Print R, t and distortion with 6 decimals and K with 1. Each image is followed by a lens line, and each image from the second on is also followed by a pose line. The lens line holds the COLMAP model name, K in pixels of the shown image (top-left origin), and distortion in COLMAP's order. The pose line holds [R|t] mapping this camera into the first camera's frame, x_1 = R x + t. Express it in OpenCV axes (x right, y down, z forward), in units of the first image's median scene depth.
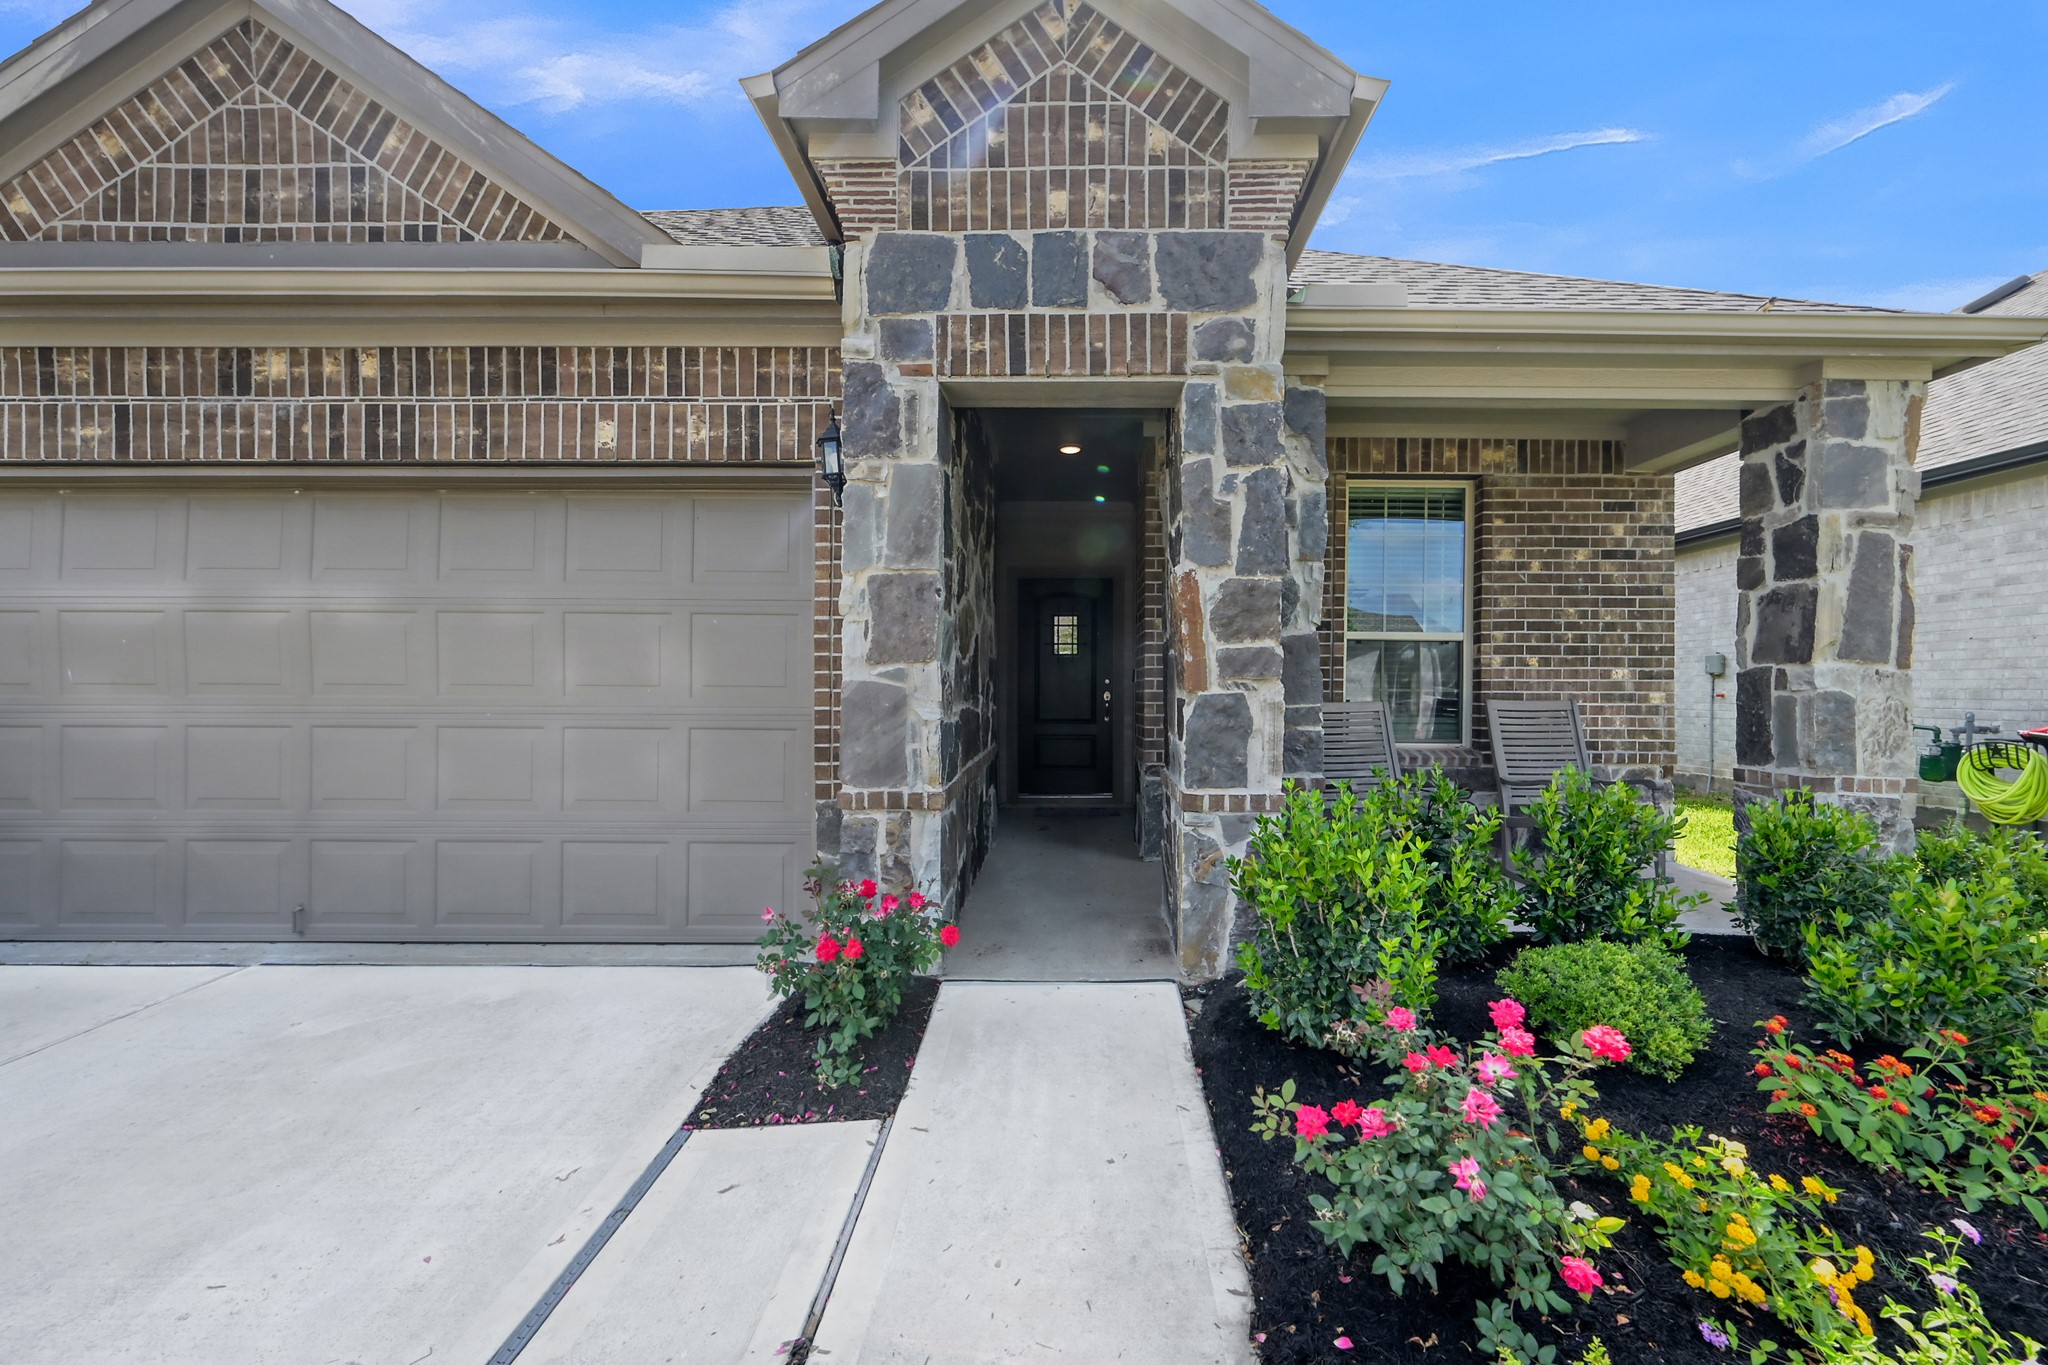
lens RADIAL K [[788.6, 0, 1029.2], [0, 788.6, 697.0], [0, 0, 1]] dist [-0.004924, -0.000038]
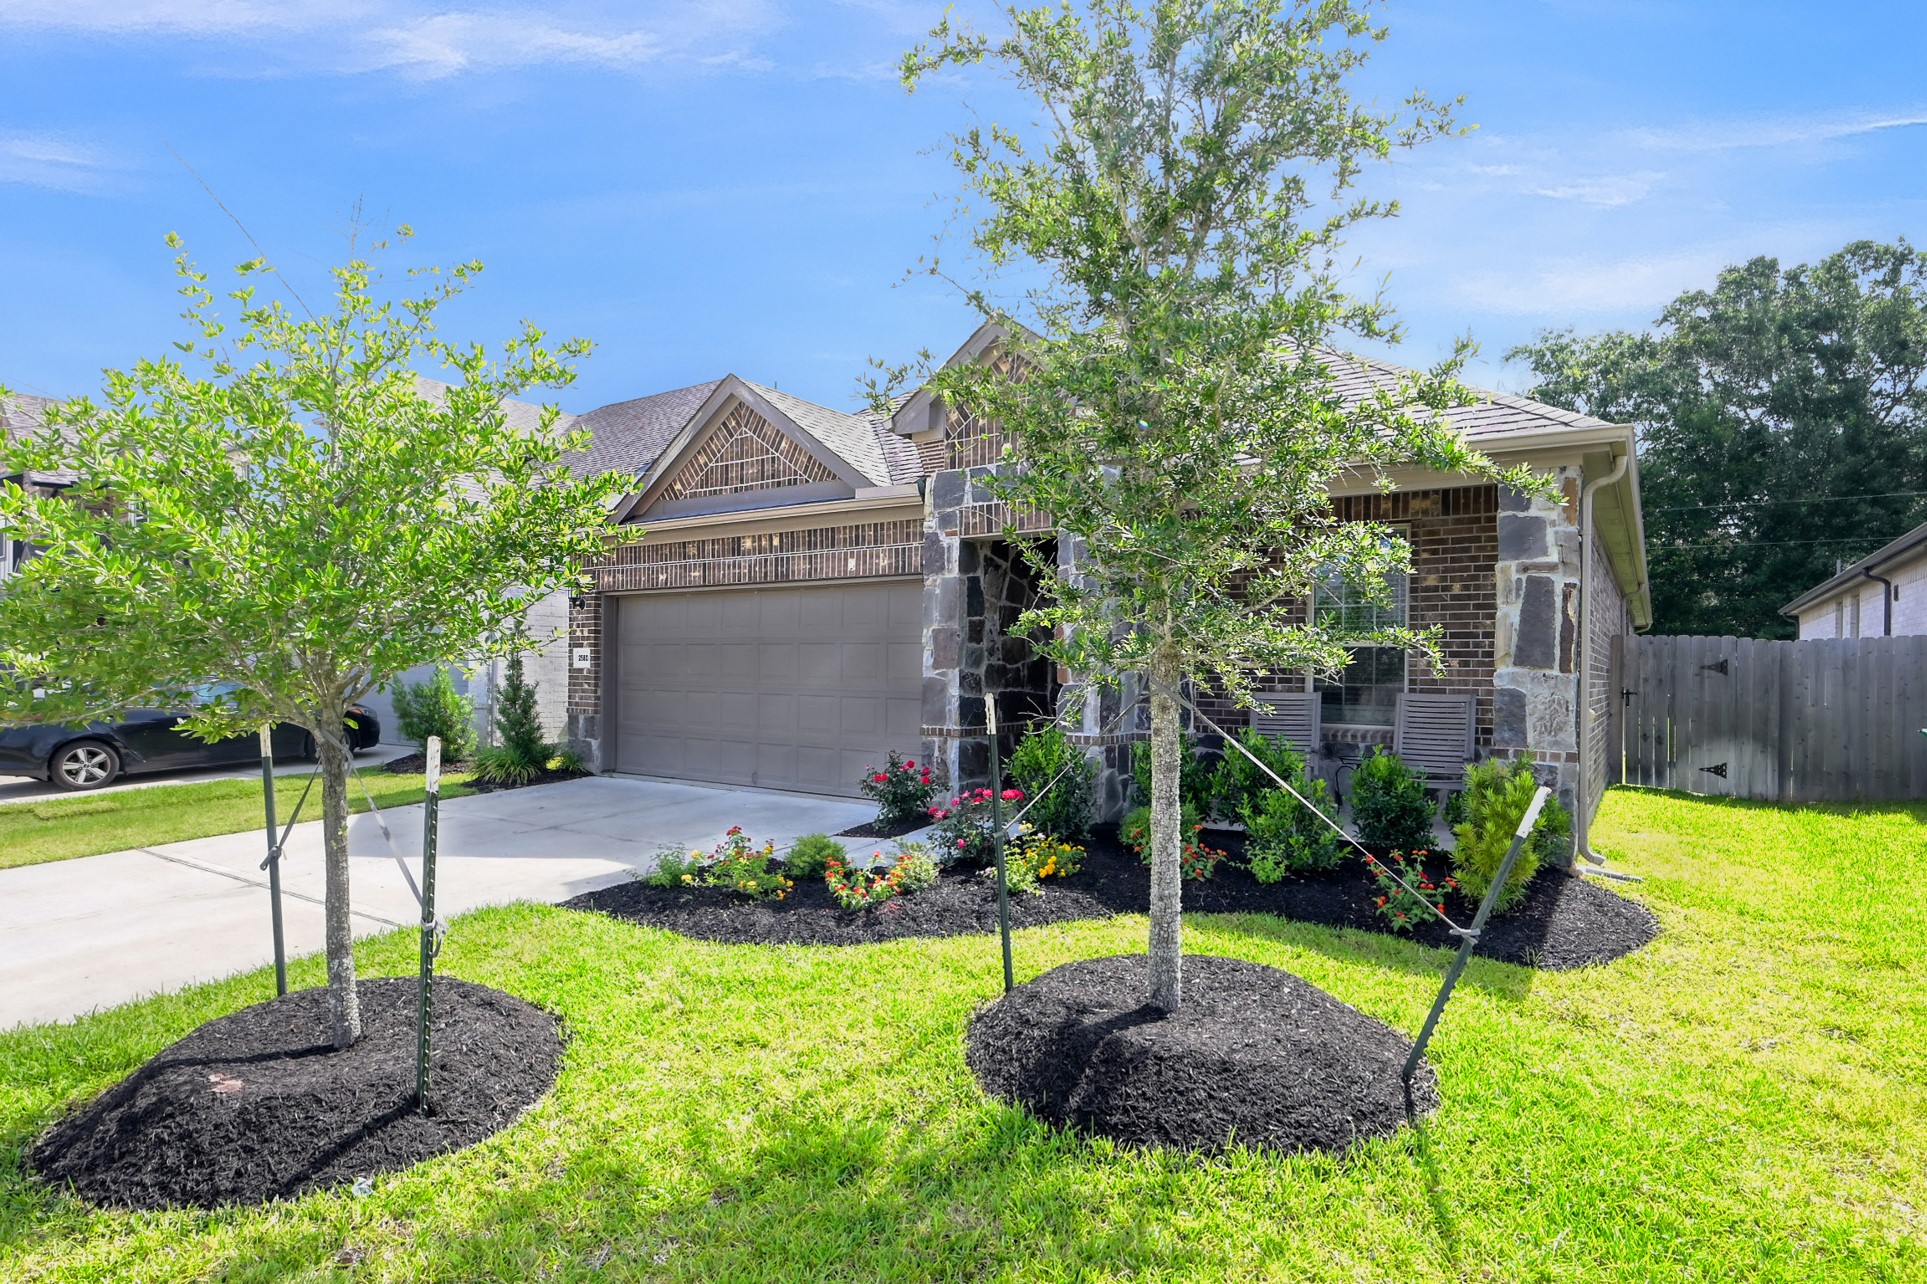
lens RADIAL K [[916.1, 0, 966.0], [0, 916.1, 682.8], [0, 0, 1]] dist [0.000087, -0.000058]
pose [[0.830029, 0.011365, -0.557605, 1.165899], [-0.013357, 0.999911, 0.000498, -0.005321], [0.557561, 0.007035, 0.830106, -0.956425]]
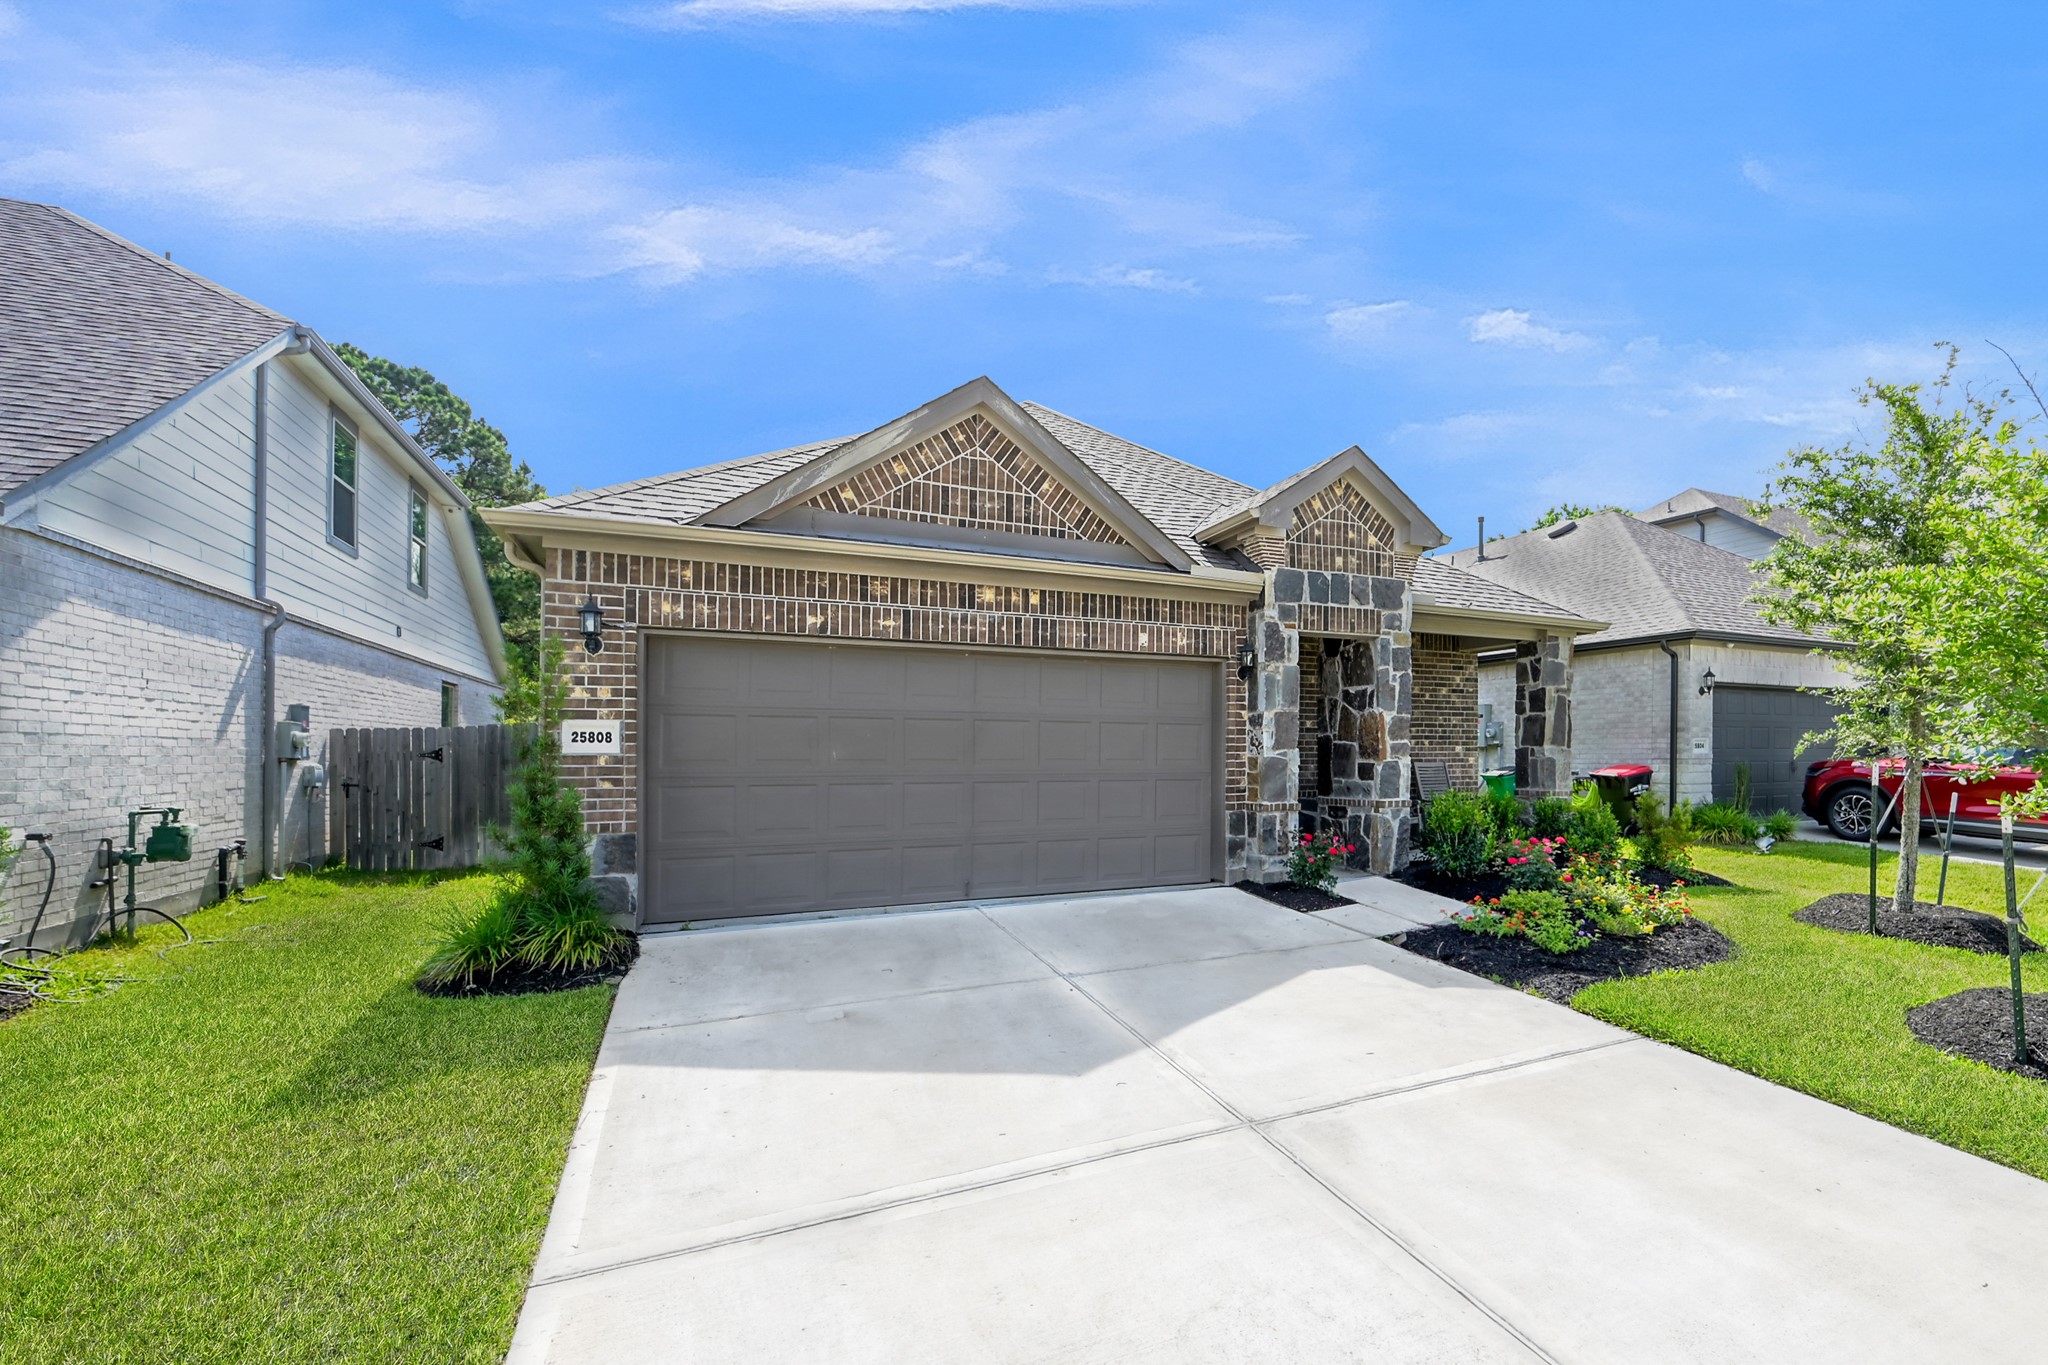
lens RADIAL K [[930.4, 0, 1025.4], [0, 930.4, 765.0], [0, 0, 1]] dist [0.001853, -0.000065]
pose [[0.917979, -0.012101, 0.396445, -1.794378], [0.010904, 0.999927, 0.005272, -0.016294], [-0.396480, -0.000517, 0.918043, -1.135871]]
